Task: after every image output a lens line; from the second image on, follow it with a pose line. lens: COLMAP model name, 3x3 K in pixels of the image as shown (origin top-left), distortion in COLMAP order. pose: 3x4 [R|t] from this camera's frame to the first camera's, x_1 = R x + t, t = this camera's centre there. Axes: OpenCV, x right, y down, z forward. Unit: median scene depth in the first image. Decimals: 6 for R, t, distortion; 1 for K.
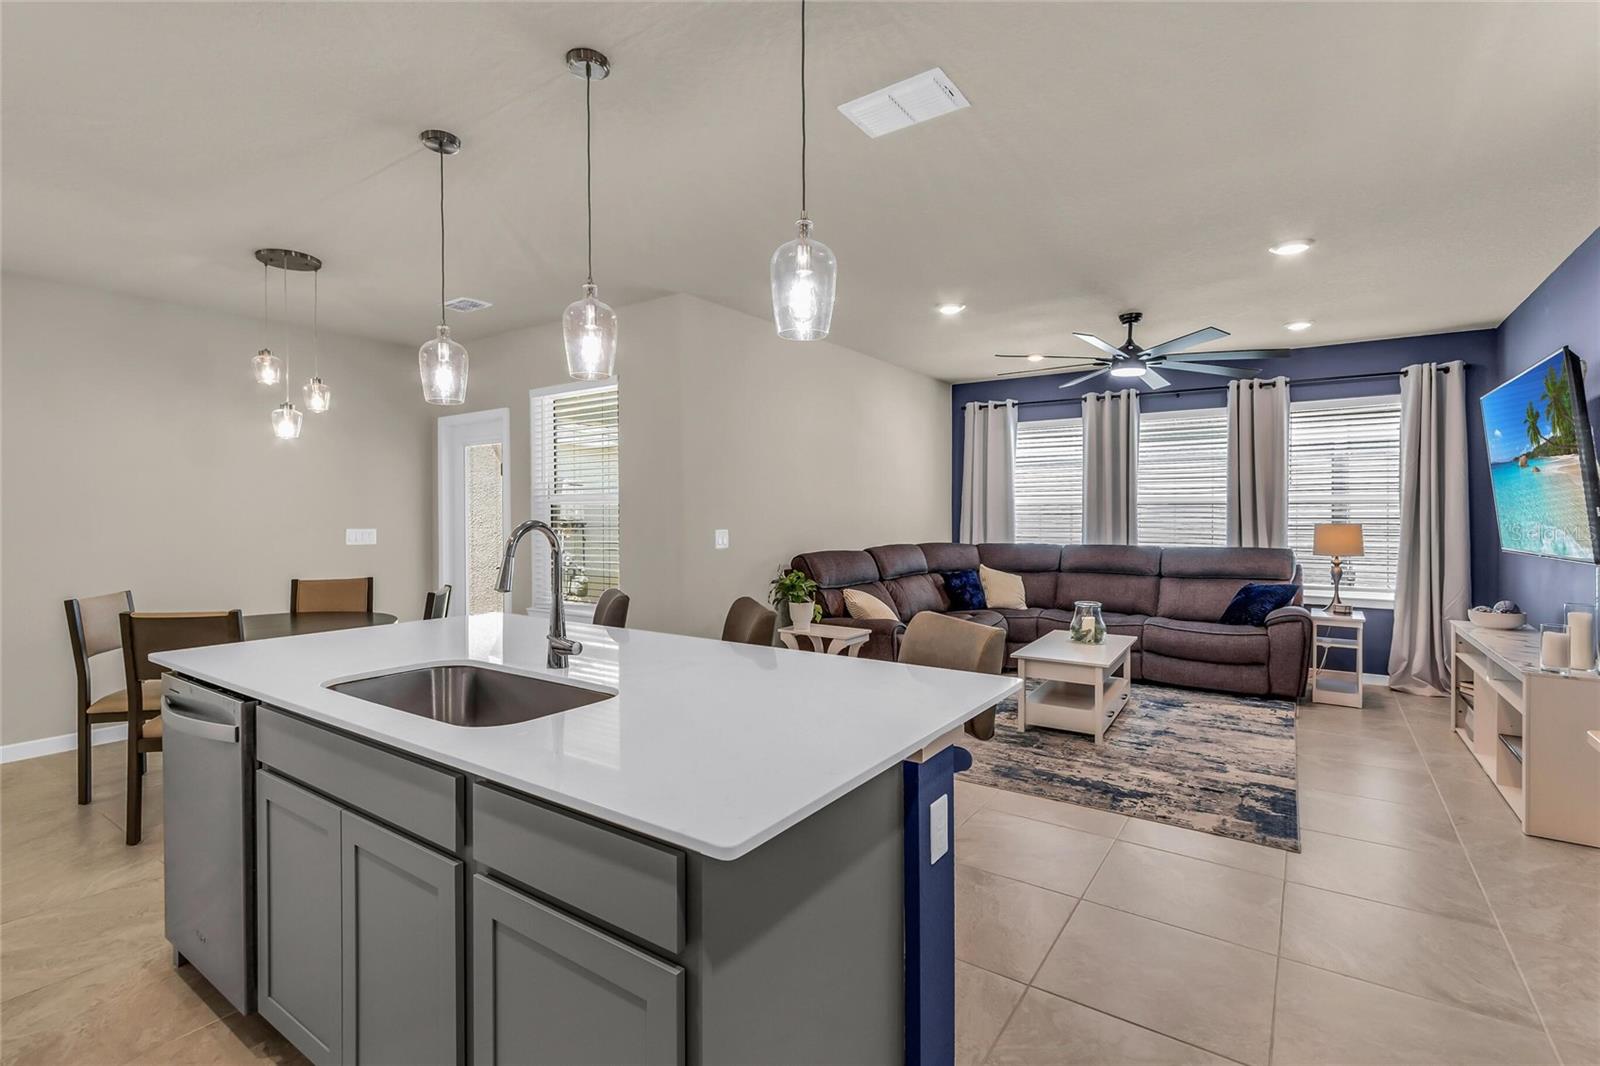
lens RADIAL K [[731.5, 0, 797.6], [0, 731.5, 515.8], [0, 0, 1]] dist [-0.000189, -0.000603]
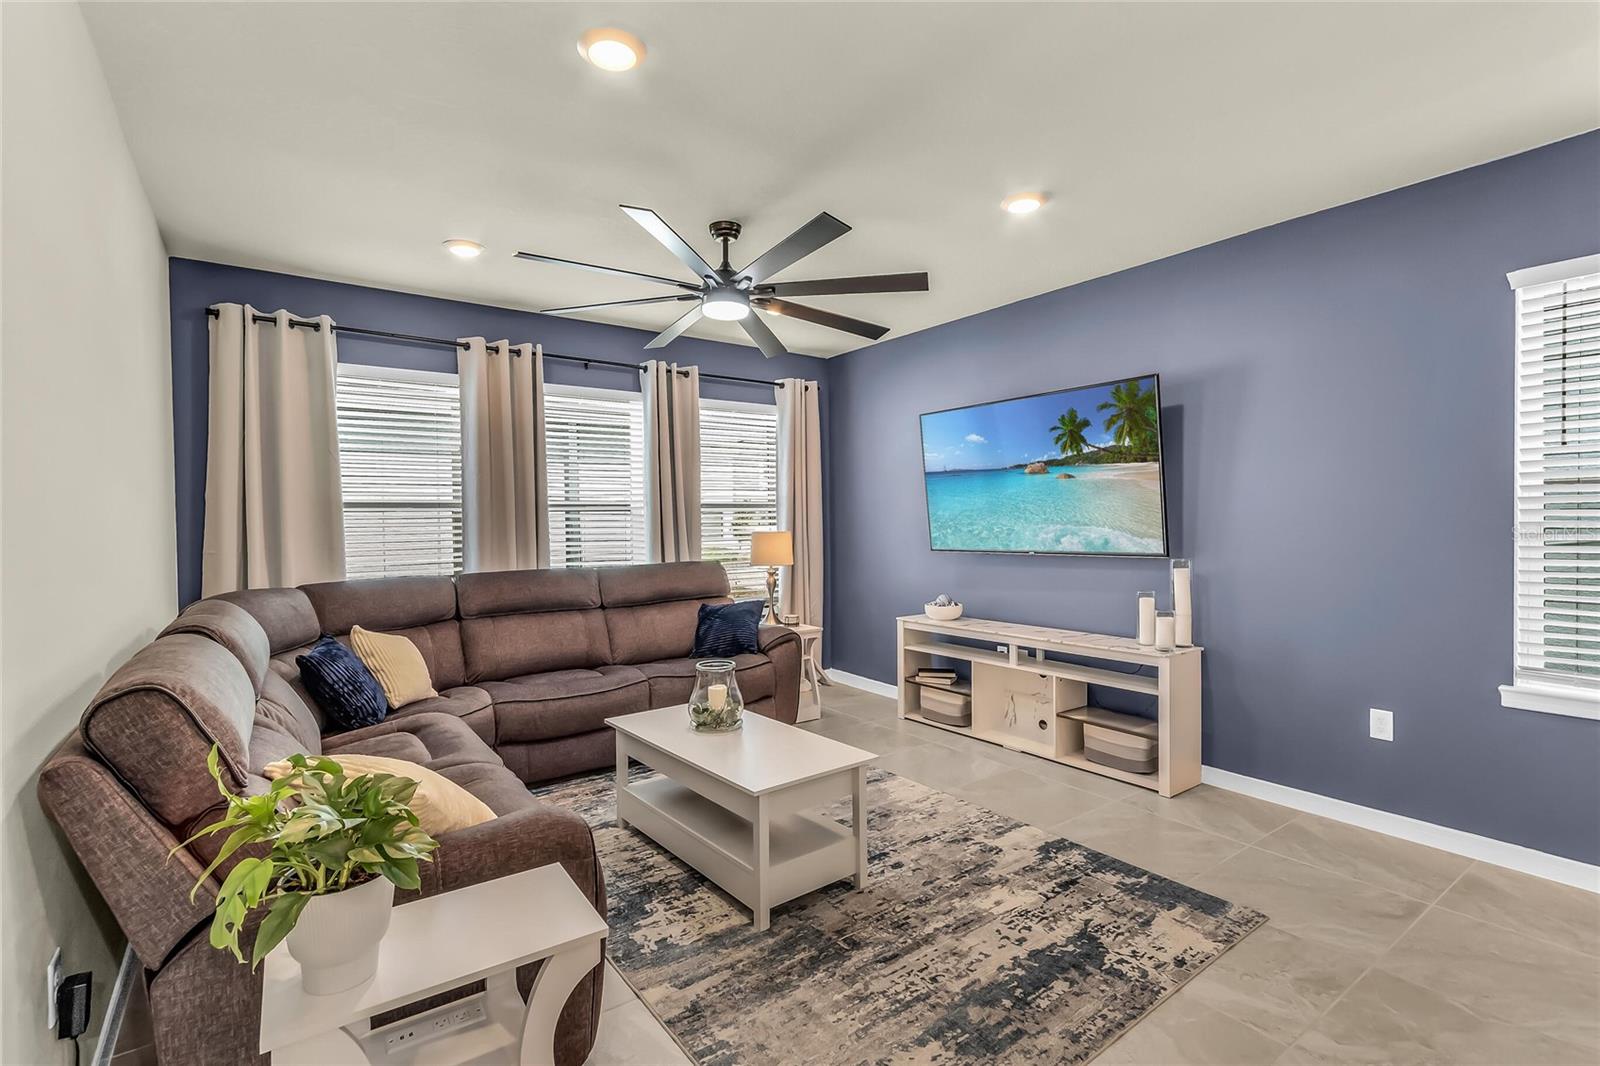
lens RADIAL K [[736.0, 0, 782.4], [0, 736.0, 528.0], [0, 0, 1]] dist [0.015639, -0.000167]
pose [[0.340412, -0.010299, 0.940220, -0.158577], [0.017661, 0.999834, 0.004557, 0.002596], [-0.940110, 0.015054, 0.340537, 0.671770]]
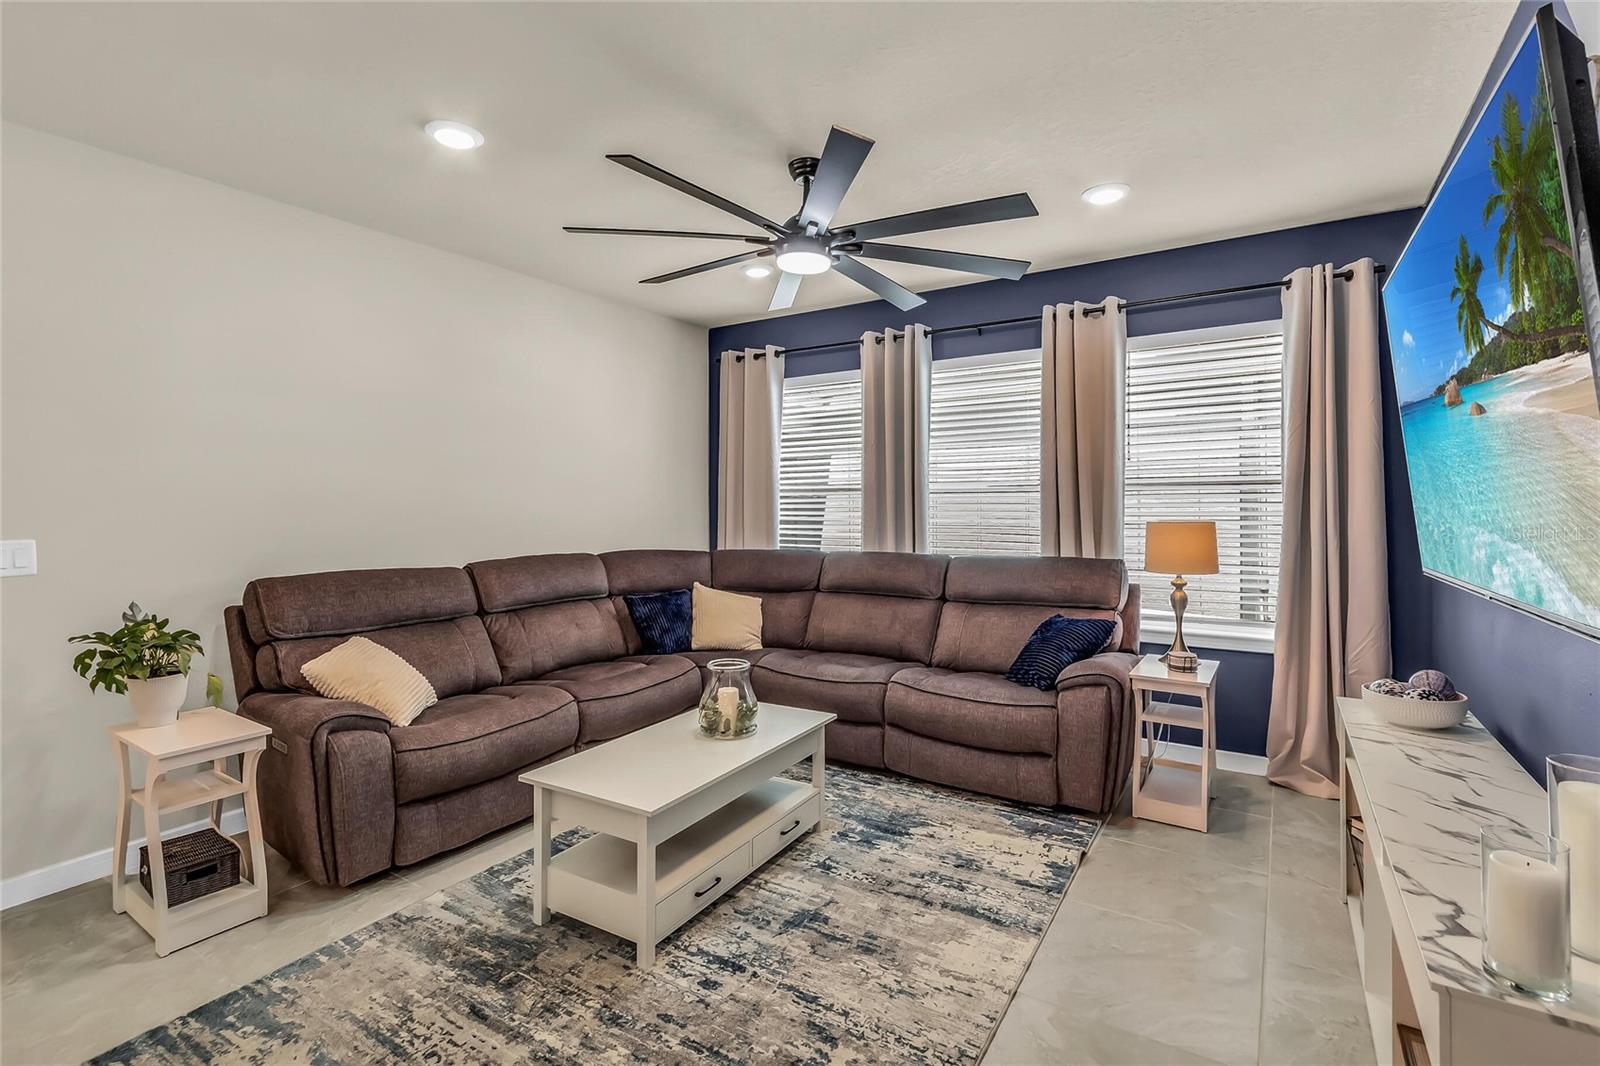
lens RADIAL K [[735.9, 0, 801.2], [0, 735.9, 504.8], [0, 0, 1]] dist [0.007543, -0.000104]
pose [[0.999457, -0.004490, 0.032650, 0.401325], [0.004631, 0.999980, -0.004245, -0.002337], [-0.032630, 0.004394, 0.999458, 0.387192]]
